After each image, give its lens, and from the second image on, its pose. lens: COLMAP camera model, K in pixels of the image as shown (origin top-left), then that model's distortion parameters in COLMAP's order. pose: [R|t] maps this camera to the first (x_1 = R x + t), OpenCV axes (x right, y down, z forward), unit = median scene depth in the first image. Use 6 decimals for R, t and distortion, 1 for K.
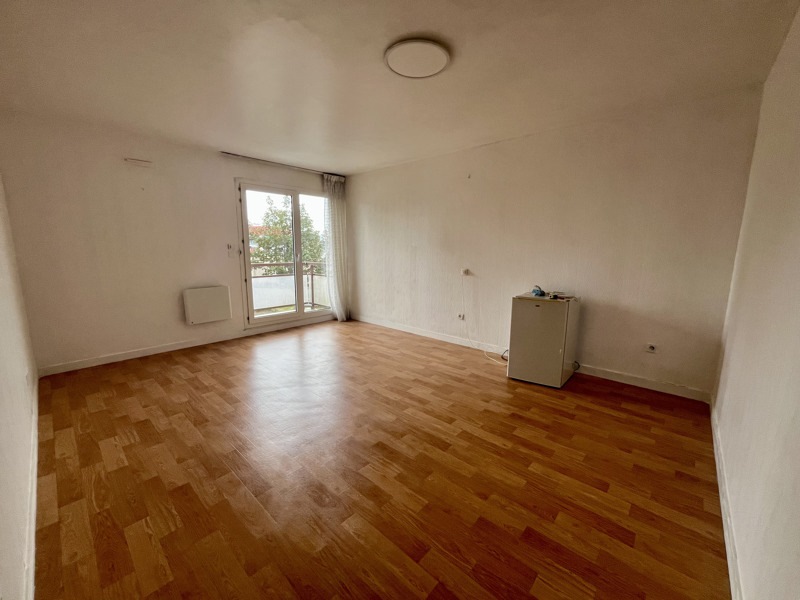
lens RADIAL K [[322.9, 0, 397.9], [0, 322.9, 299.6], [0, 0, 1]] dist [-0.003236, -0.000022]
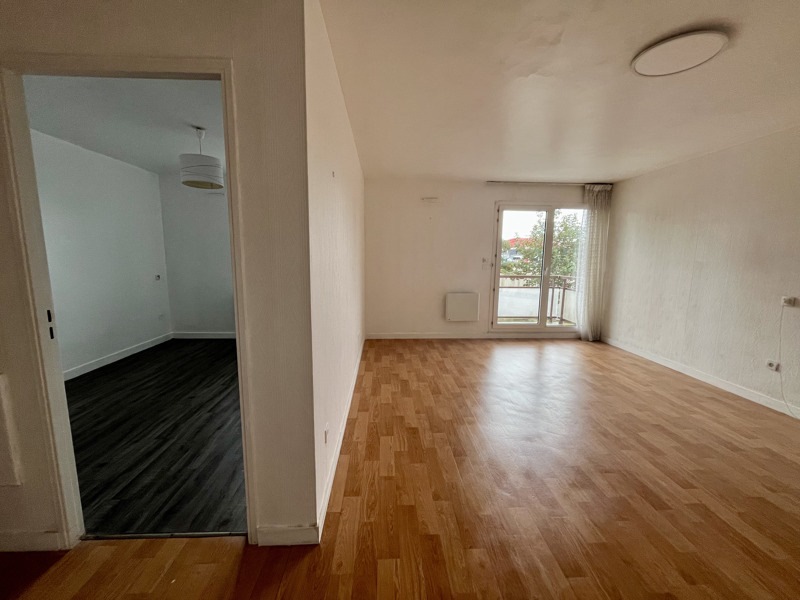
lens RADIAL K [[322.9, 0, 397.6], [0, 322.9, 298.4], [0, 0, 1]] dist [-0.003236, -0.000022]
pose [[0.706144, 0.094172, -0.701778, 0.114805], [-0.119314, 0.992769, 0.013164, -0.004087], [0.697943, 0.074436, 0.712274, -0.060577]]
